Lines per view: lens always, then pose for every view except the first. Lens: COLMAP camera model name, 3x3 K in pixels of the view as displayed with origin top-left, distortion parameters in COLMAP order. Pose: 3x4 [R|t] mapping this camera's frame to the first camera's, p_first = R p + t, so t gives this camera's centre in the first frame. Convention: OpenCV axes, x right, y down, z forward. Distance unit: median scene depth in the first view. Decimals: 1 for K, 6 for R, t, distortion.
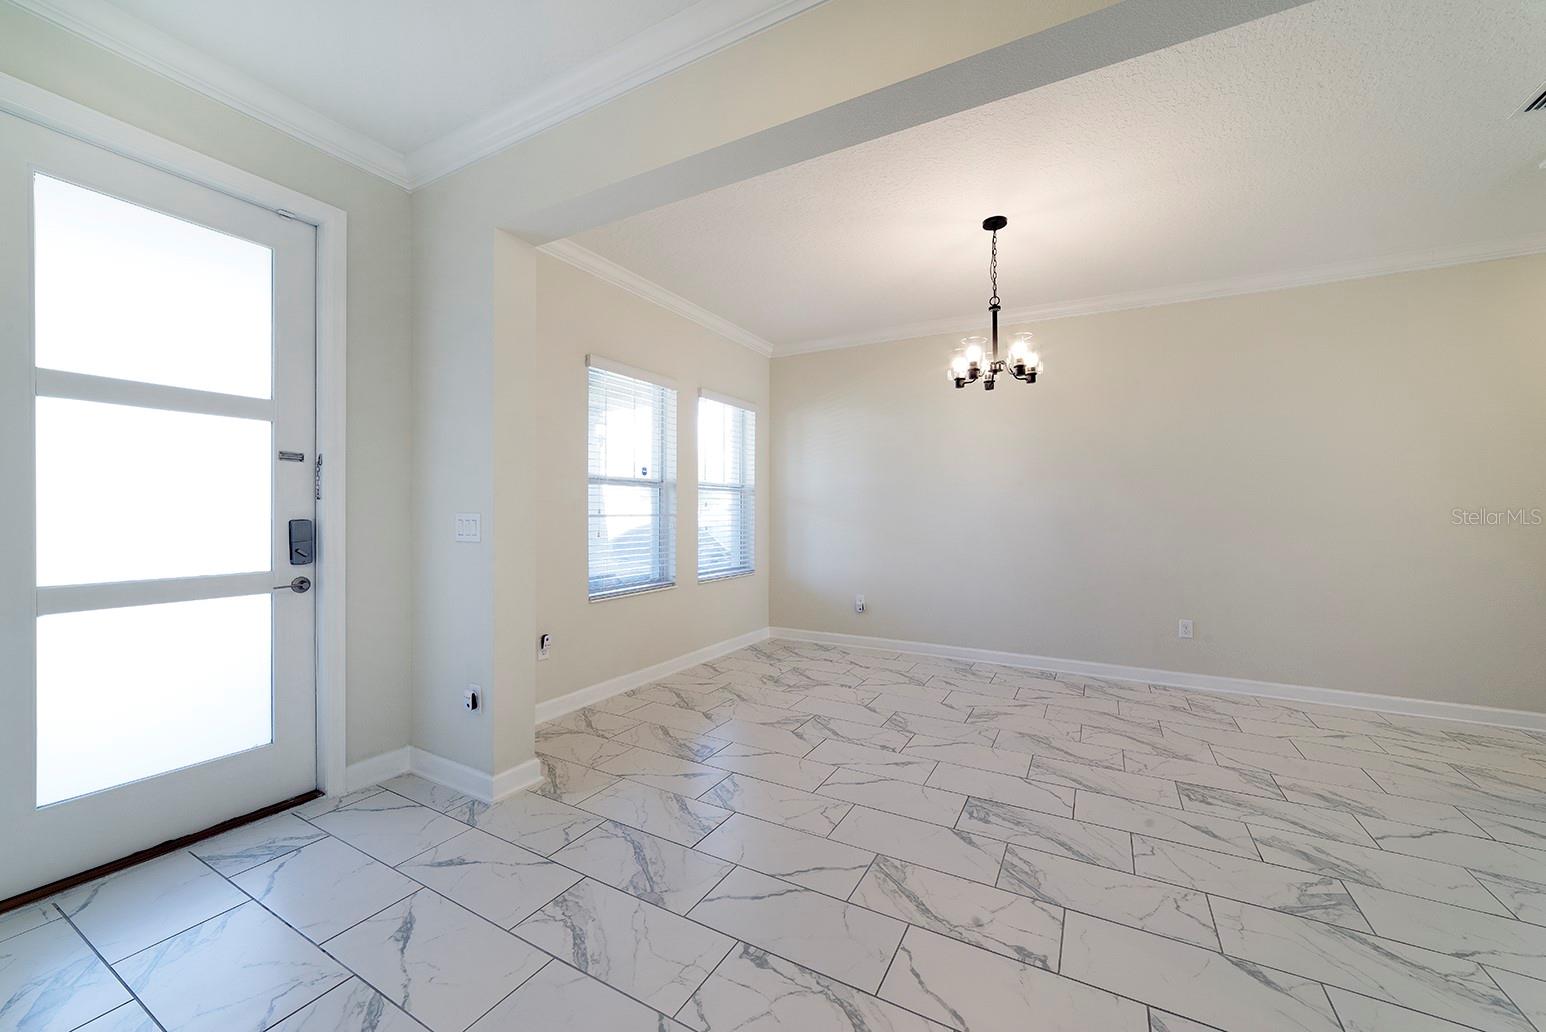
lens RADIAL K [[594.1, 0, 770.1], [0, 594.1, 514.1], [0, 0, 1]] dist [-0.012086, 0.002541]
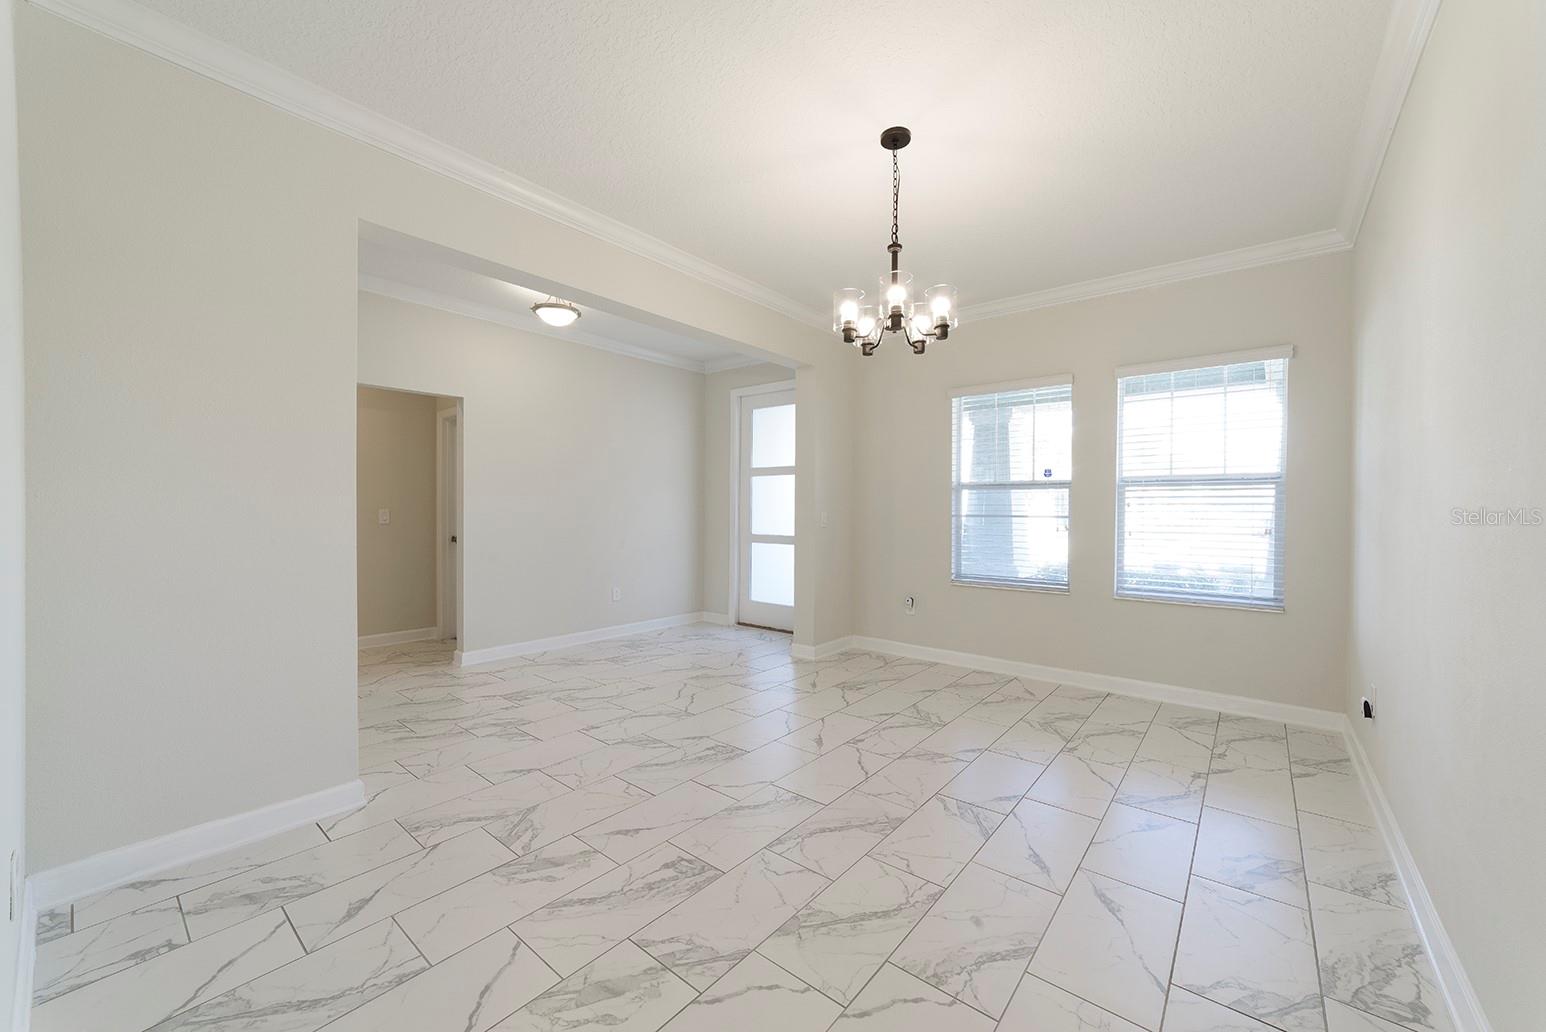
lens RADIAL K [[594.1, 0, 772.9], [0, 594.1, 516.1], [0, 0, 1]] dist [-0.012086, 0.002541]
pose [[-0.184369, 0.000345, -0.982857, 1.374012], [-0.007419, 0.999971, 0.001743, 0.004462], [0.982829, 0.007613, -0.184361, 1.166788]]
